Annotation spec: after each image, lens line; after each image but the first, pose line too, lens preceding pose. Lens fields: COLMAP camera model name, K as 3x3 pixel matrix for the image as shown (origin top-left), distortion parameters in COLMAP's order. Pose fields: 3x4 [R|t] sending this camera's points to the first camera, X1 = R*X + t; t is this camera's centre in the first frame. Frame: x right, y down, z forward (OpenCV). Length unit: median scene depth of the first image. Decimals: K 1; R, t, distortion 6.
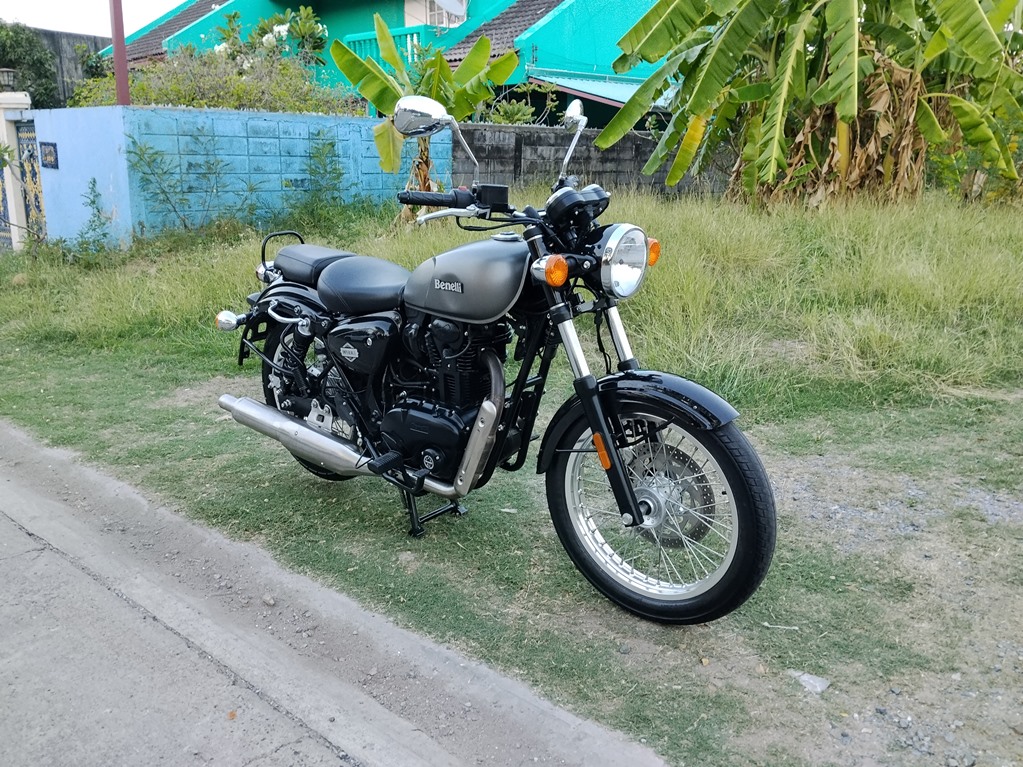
lens RADIAL K [[873.2, 0, 508.0], [0, 873.2, 383.5], [0, 0, 1]] dist [0.082773, -0.170383]
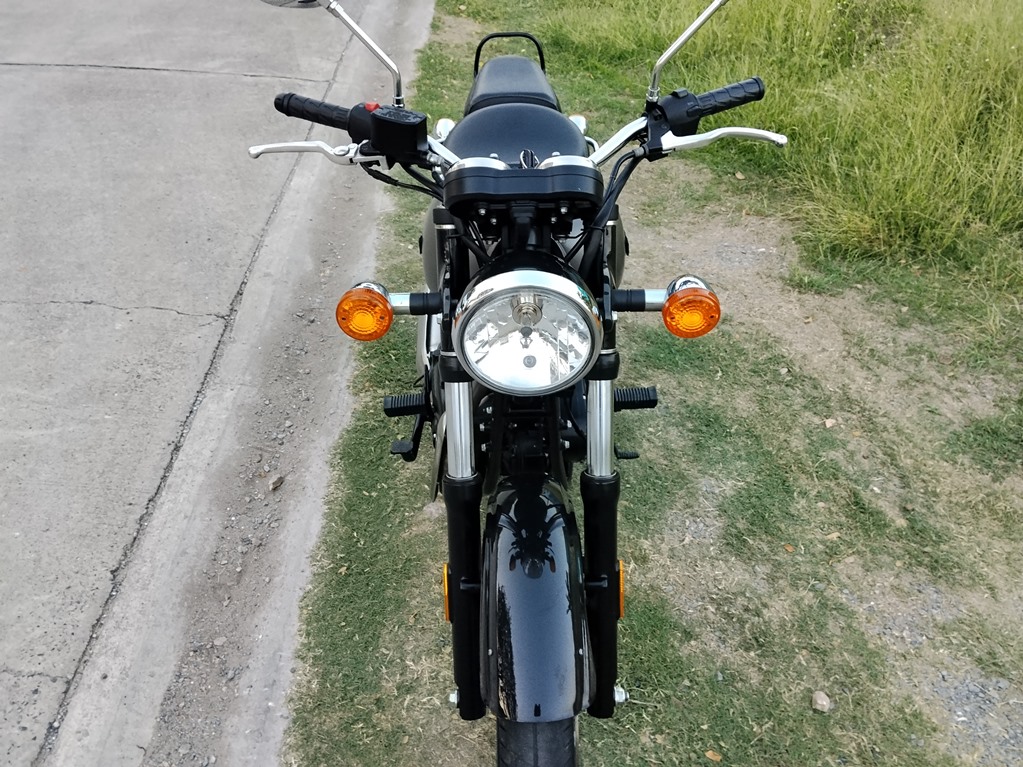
lens RADIAL K [[873.2, 0, 507.7], [0, 873.2, 383.5], [0, 0, 1]] dist [0.082773, -0.170383]
pose [[0.684809, 0.445977, -0.576317, 0.318791], [-0.215930, 0.879528, 0.424034, -0.242269], [0.695997, -0.165938, 0.698608, 0.464666]]
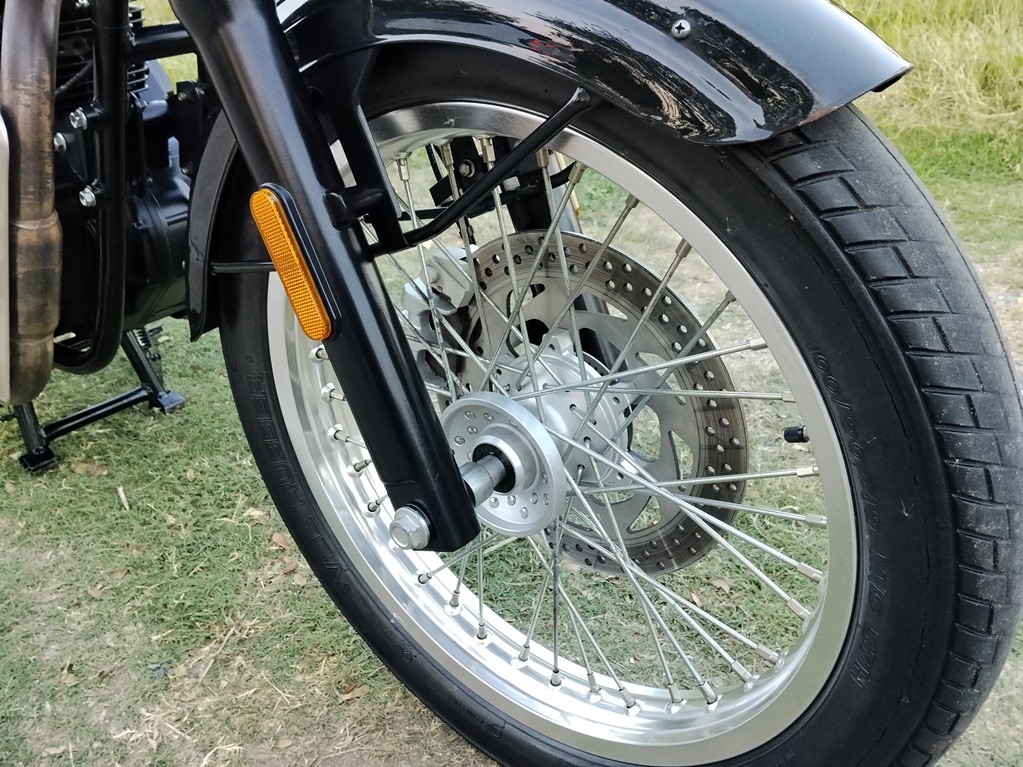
lens RADIAL K [[873.2, 0, 504.5], [0, 873.2, 381.6], [0, 0, 1]] dist [0.082773, -0.170383]
pose [[0.999863, -0.014781, -0.007403, 0.125184], [0.015996, 0.978076, 0.207635, 0.044427], [0.004172, -0.207725, 0.978178, 0.567858]]
